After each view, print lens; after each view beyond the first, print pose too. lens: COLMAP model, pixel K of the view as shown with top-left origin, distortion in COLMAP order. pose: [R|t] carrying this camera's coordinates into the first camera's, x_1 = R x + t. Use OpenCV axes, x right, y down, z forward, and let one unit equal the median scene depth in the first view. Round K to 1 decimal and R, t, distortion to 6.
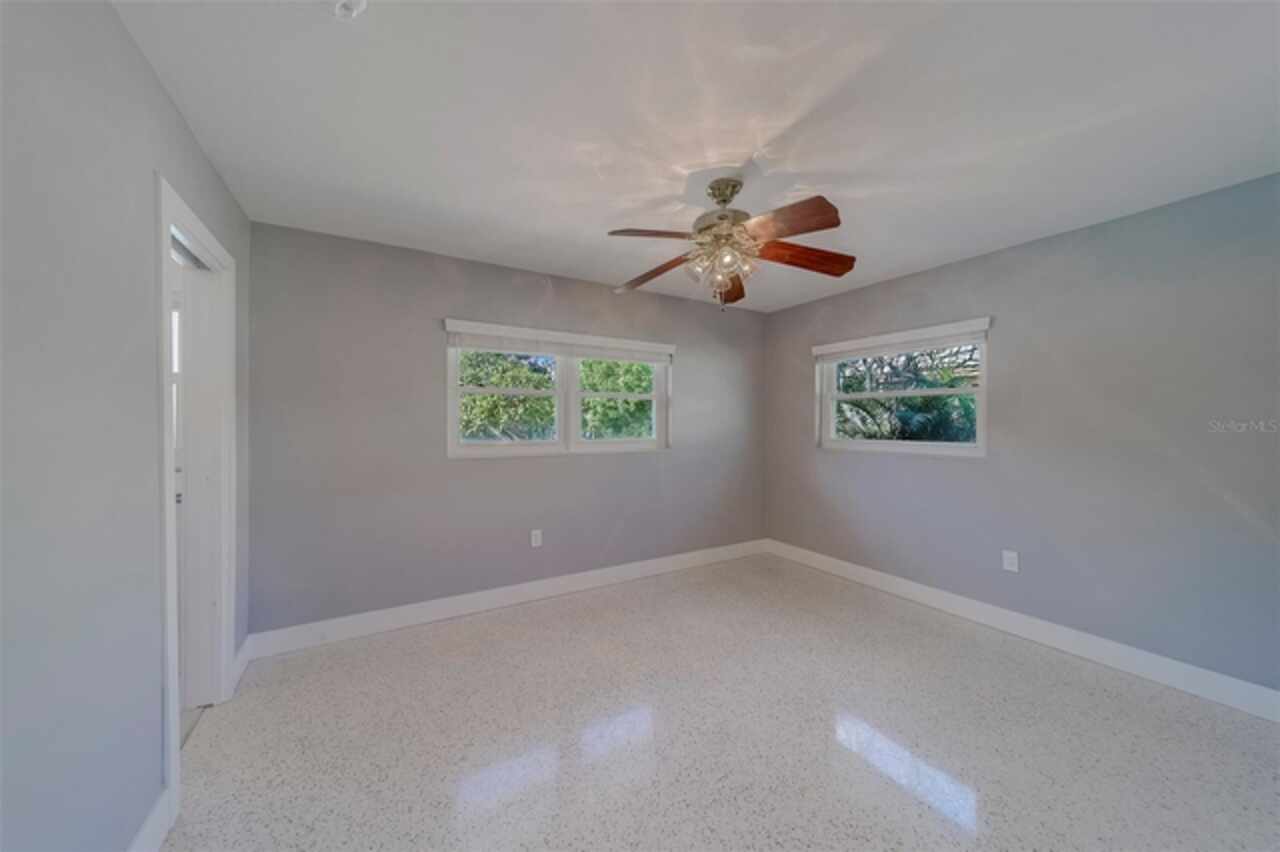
lens RADIAL K [[447.2, 0, 640.0], [0, 447.2, 426.0], [0, 0, 1]] dist [0.011339, -0.000020]
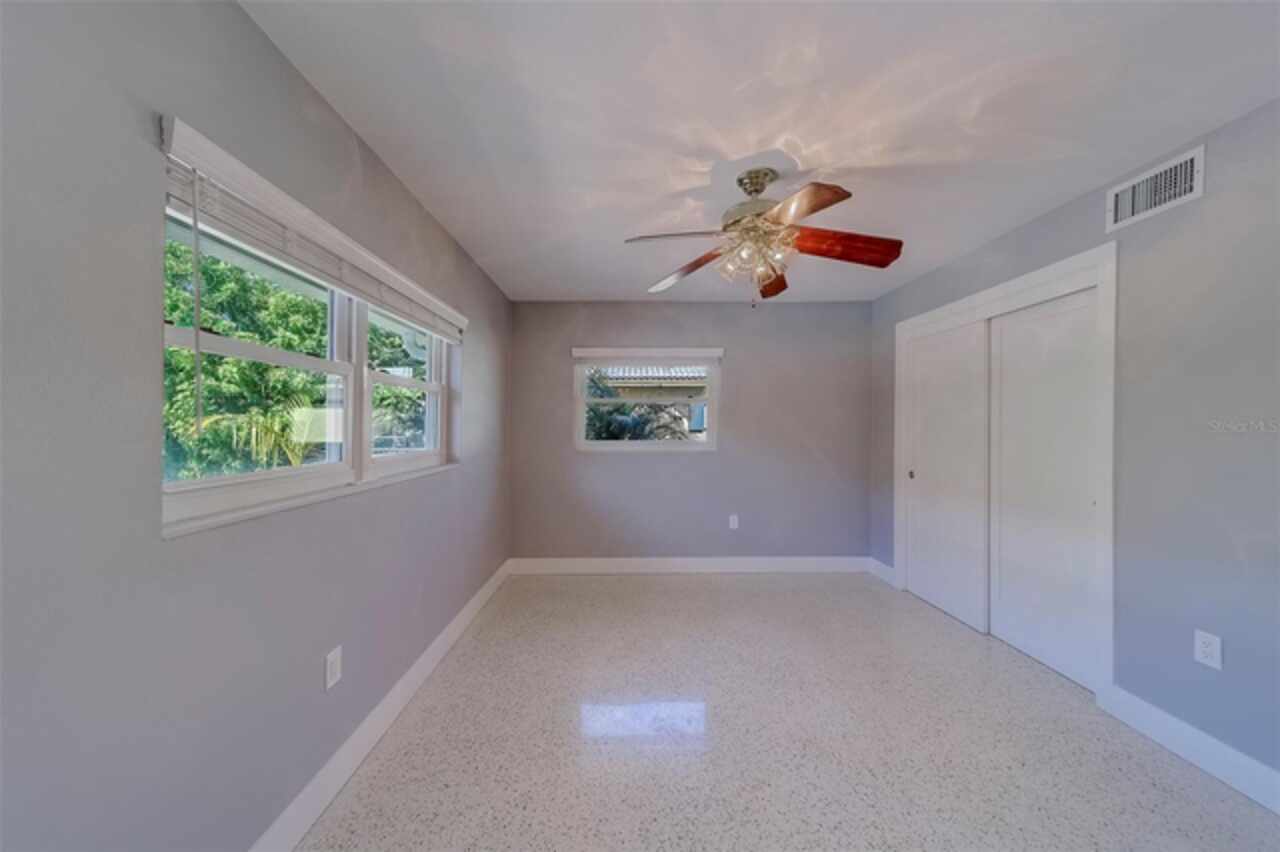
lens RADIAL K [[453.6, 0, 640.0], [0, 453.6, 426.0], [0, 0, 1]] dist [0.011426, 0.000008]
pose [[0.509511, -0.003530, 0.860457, -0.466949], [0.006423, 0.999979, 0.000299, -0.006501], [-0.860440, 0.005374, 0.509523, 0.444652]]
